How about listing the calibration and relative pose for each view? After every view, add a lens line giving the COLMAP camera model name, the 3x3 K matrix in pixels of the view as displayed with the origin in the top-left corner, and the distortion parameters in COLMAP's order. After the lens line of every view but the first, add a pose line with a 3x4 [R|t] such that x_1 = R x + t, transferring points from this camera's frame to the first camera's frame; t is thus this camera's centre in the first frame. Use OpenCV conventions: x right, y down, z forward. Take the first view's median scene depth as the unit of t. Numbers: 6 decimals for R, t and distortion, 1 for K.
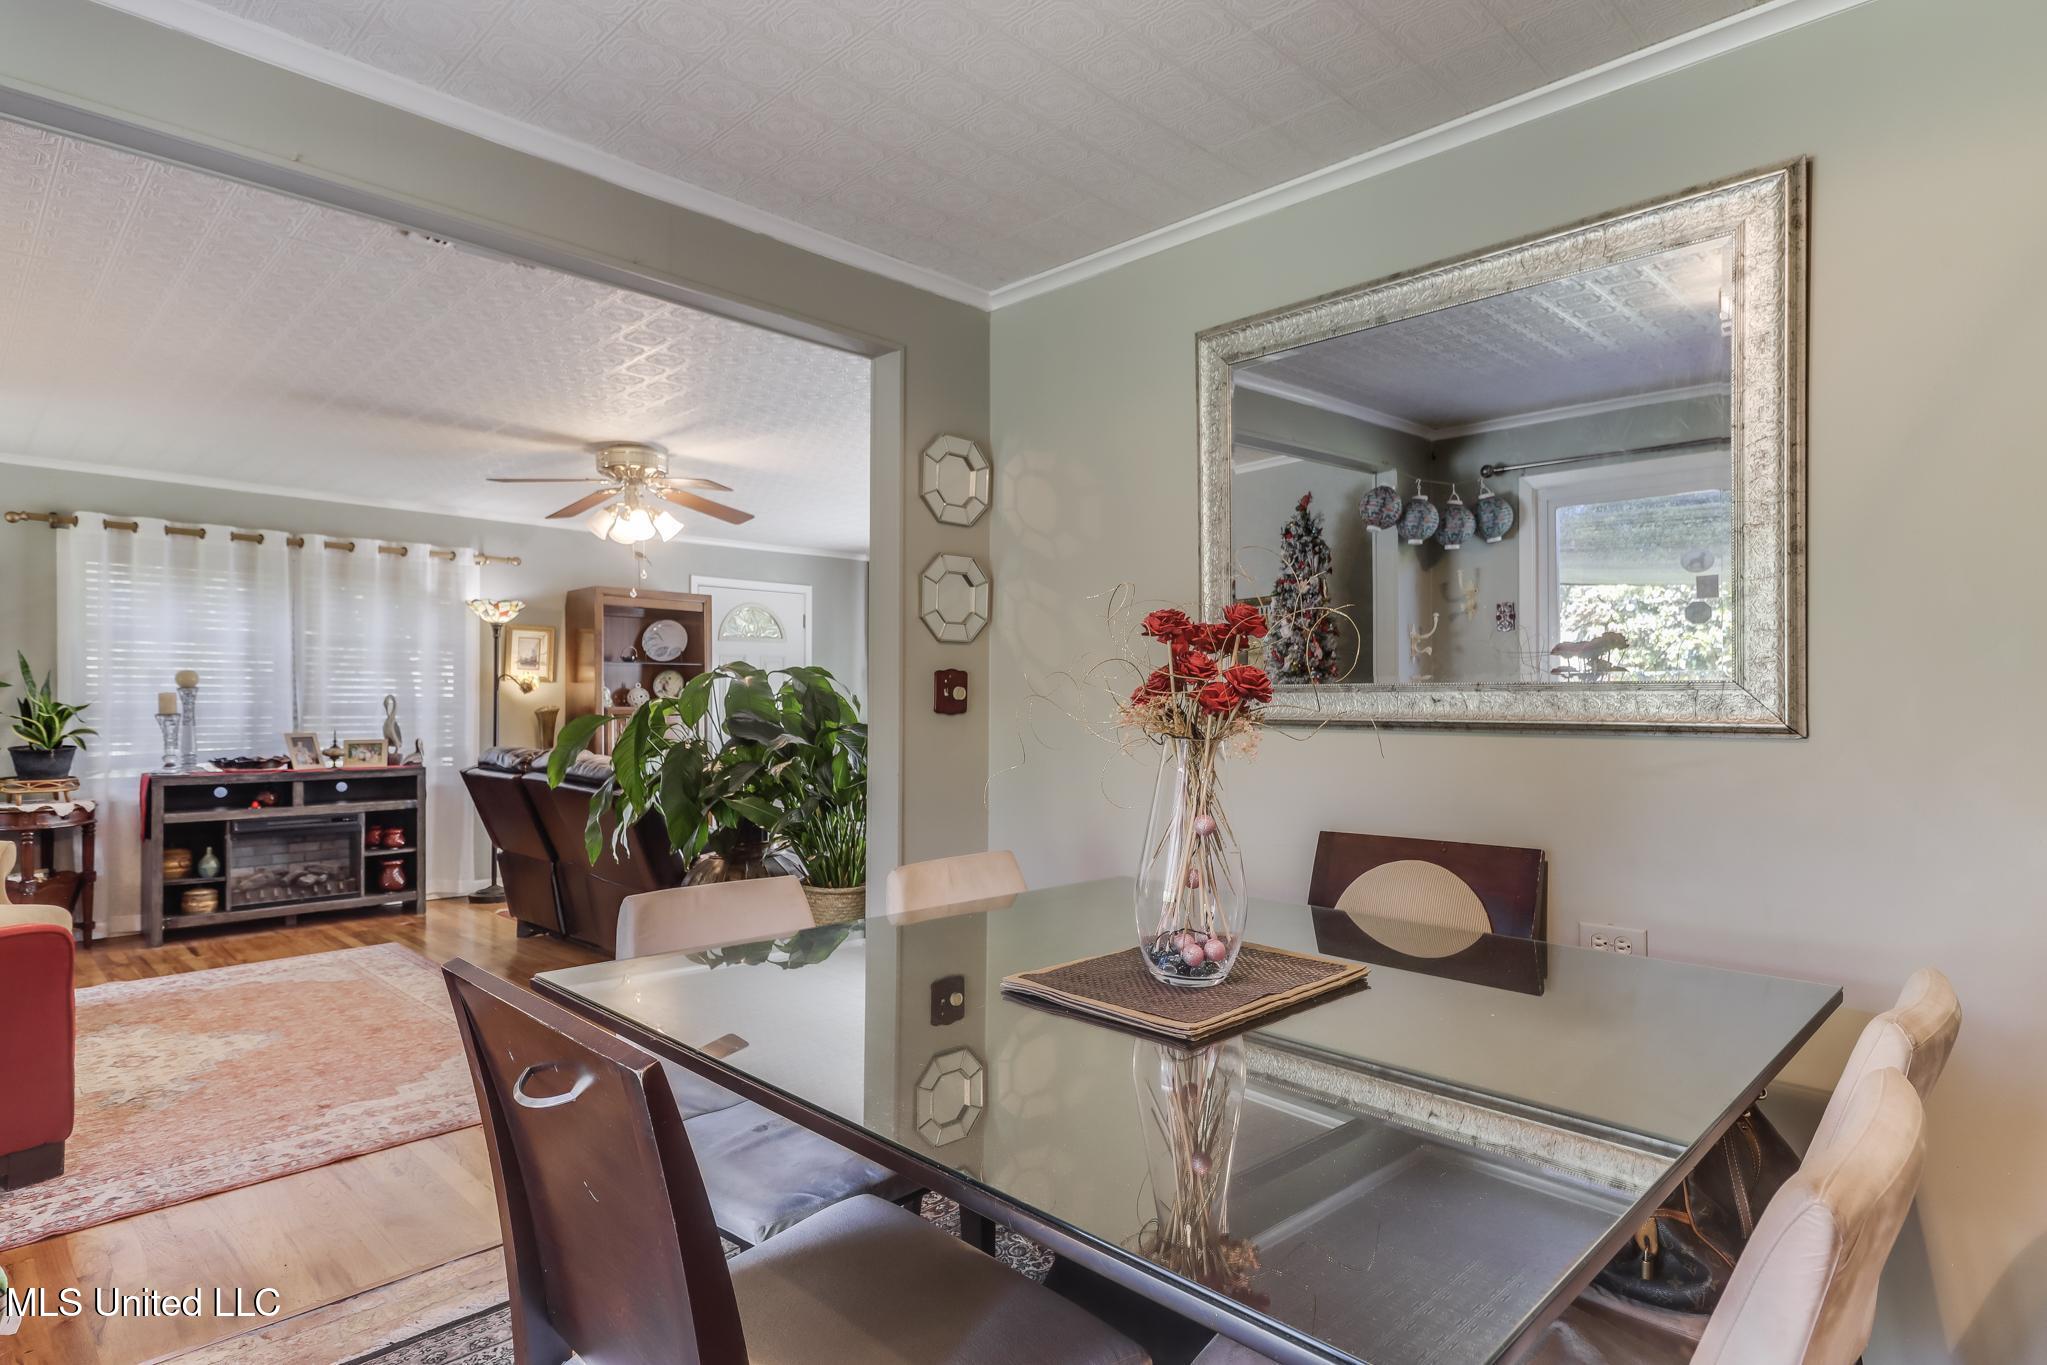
lens RADIAL K [[1092.1, 0, 1020.4], [0, 1092.1, 702.7], [0, 0, 1]] dist [-0.001722, -0.000229]
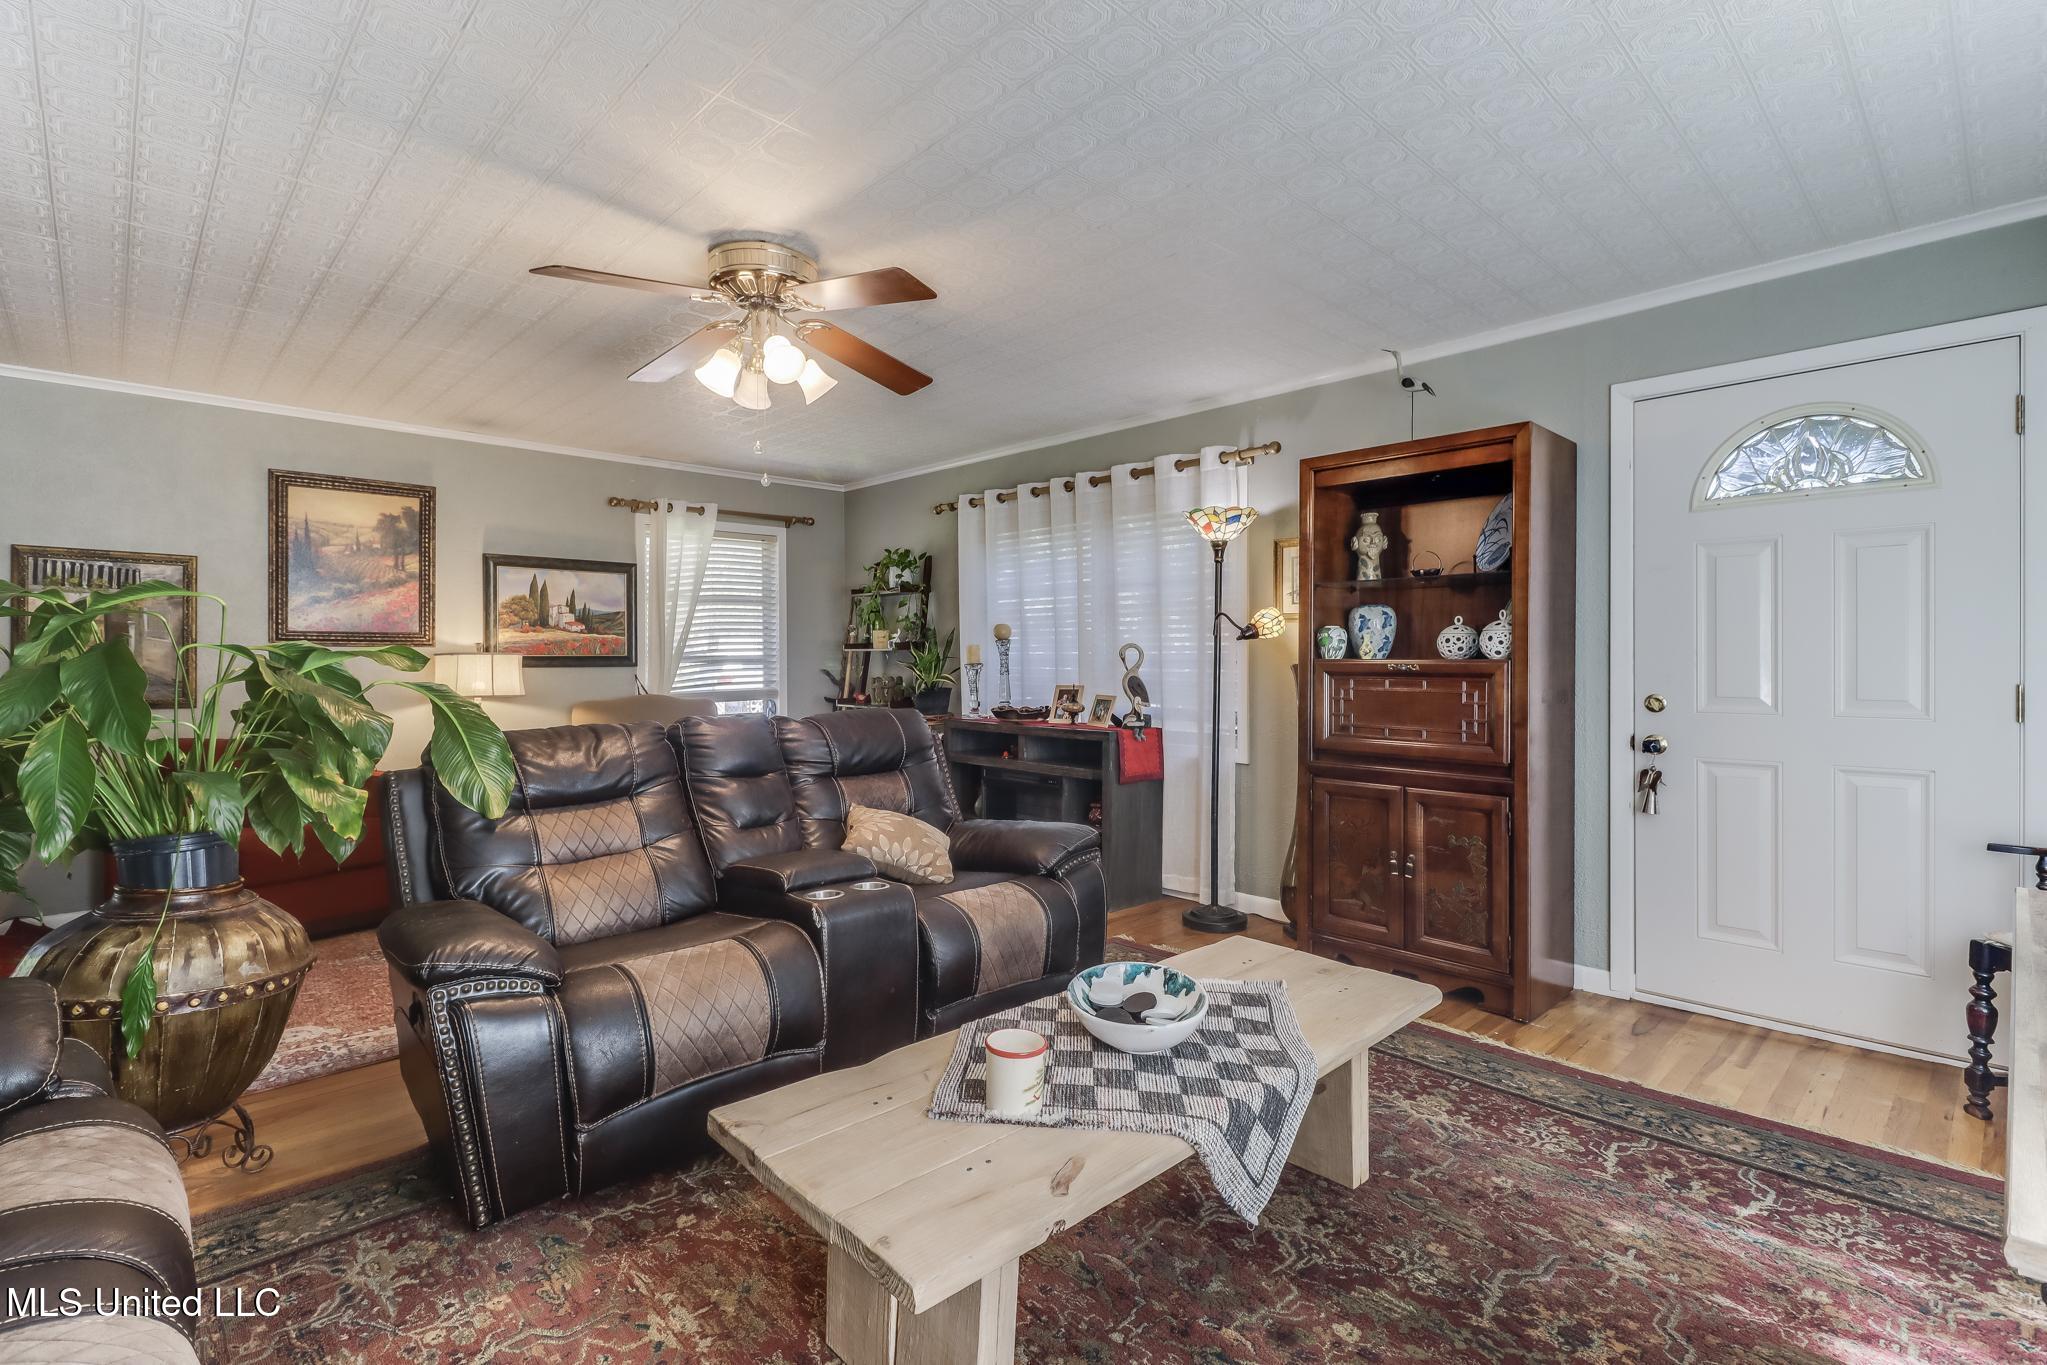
lens RADIAL K [[939.7, 0, 1030.8], [0, 939.7, 661.3], [0, 0, 1]] dist [-0.014022, -0.000399]
pose [[-0.014644, 0.002564, -0.999889, 0.166863], [-0.000878, 0.999996, 0.002577, 0.004501], [0.999892, 0.000916, -0.014642, 1.020893]]
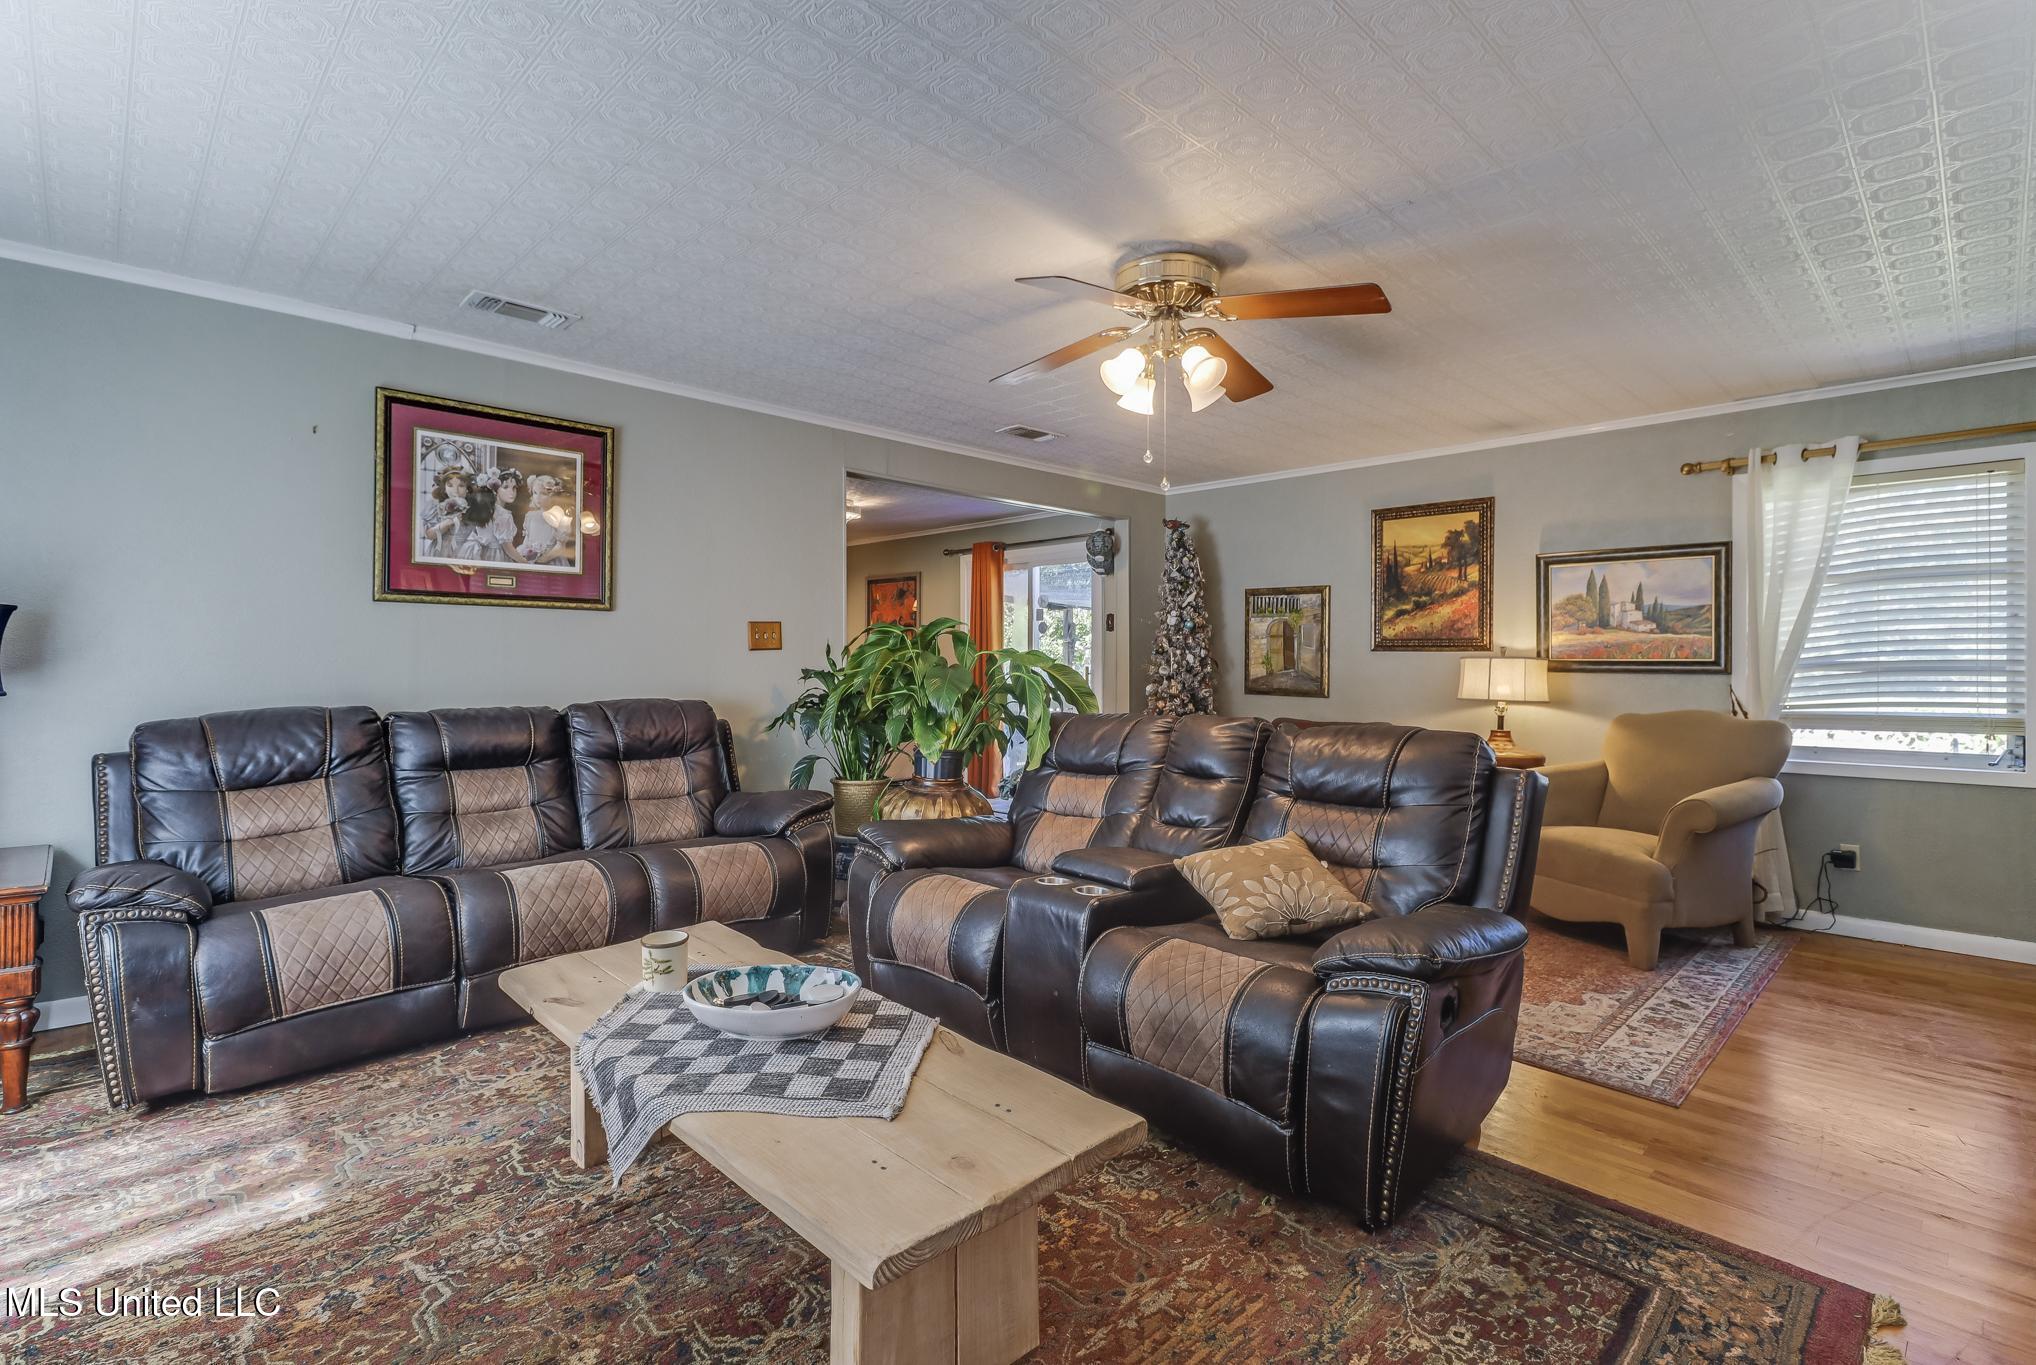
lens RADIAL K [[960.4, 0, 1018.0], [0, 960.4, 682.5], [0, 0, 1]] dist [0.001078, -0.000241]
pose [[-0.999899, -0.006841, 0.012453, -0.241136], [-0.006522, 0.999655, 0.025430, 0.003665], [-0.012623, 0.025346, -0.999599, 1.382075]]
